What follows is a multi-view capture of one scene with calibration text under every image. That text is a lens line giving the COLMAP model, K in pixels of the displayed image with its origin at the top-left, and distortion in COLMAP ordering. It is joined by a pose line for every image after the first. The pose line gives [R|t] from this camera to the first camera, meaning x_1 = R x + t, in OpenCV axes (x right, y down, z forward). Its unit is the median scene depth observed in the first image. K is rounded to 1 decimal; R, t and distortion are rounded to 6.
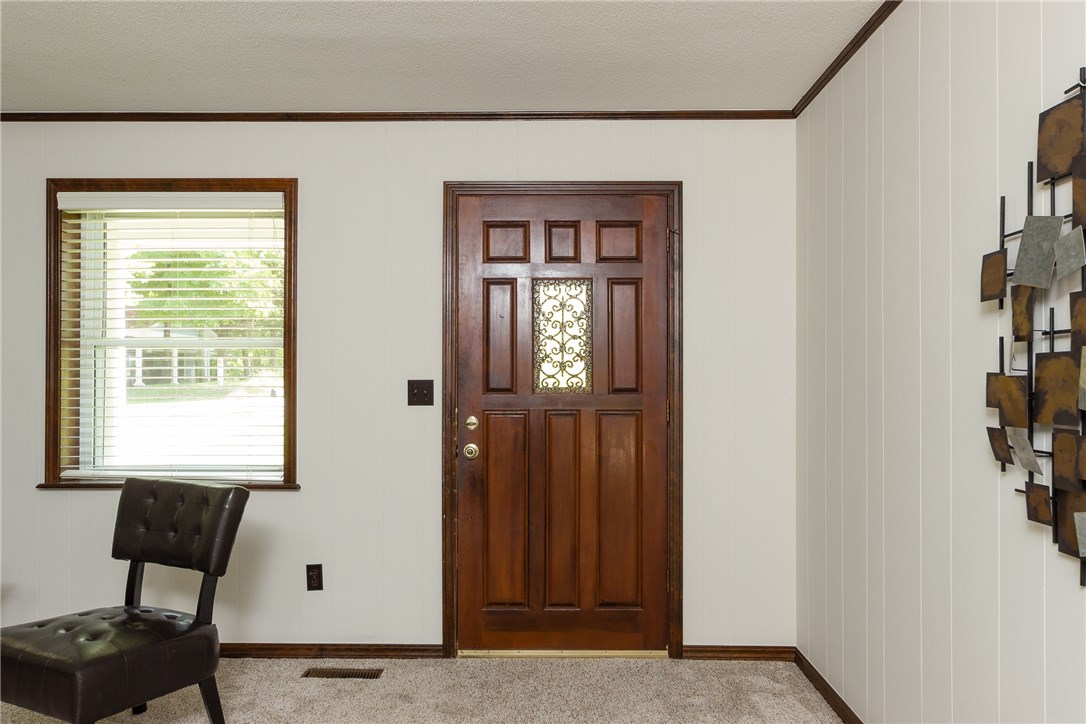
lens RADIAL K [[797.7, 0, 546.7], [0, 797.7, 371.4], [0, 0, 1]] dist [-0.001987, 0.002104]
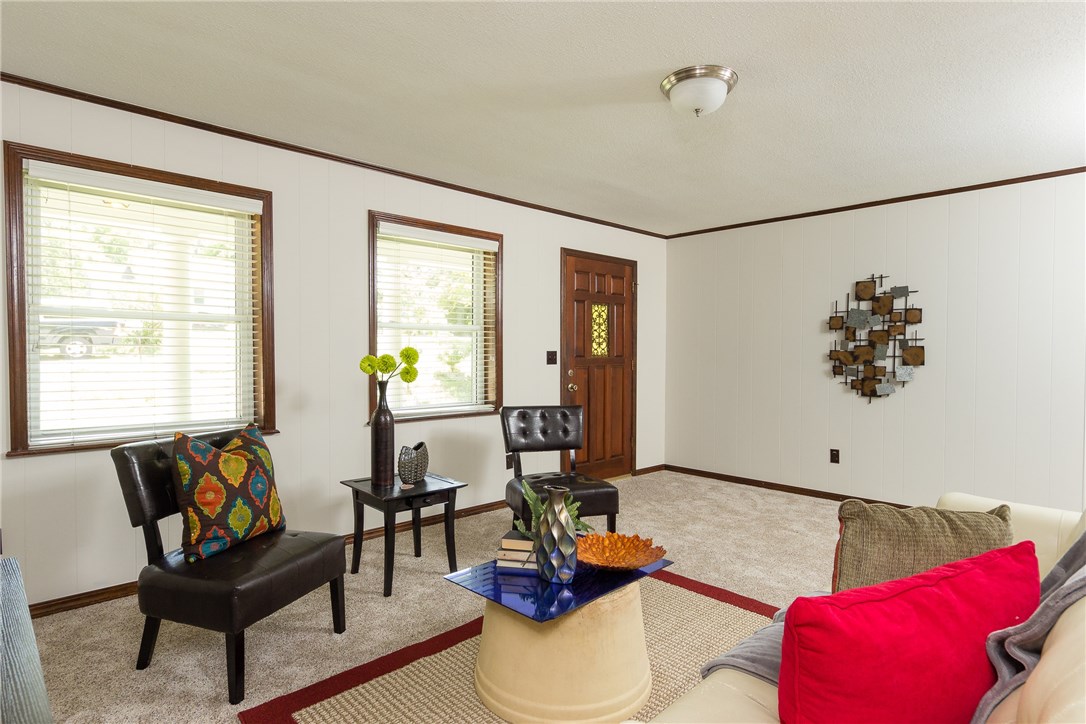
lens RADIAL K [[592.7, 0, 546.9], [0, 592.7, 365.8], [0, 0, 1]] dist [0.024096, -0.000246]
pose [[0.712489, -0.011562, 0.701588, -1.152845], [-0.013026, 0.999474, 0.029699, 0.004692], [-0.701562, -0.030299, 0.711964, 0.002146]]
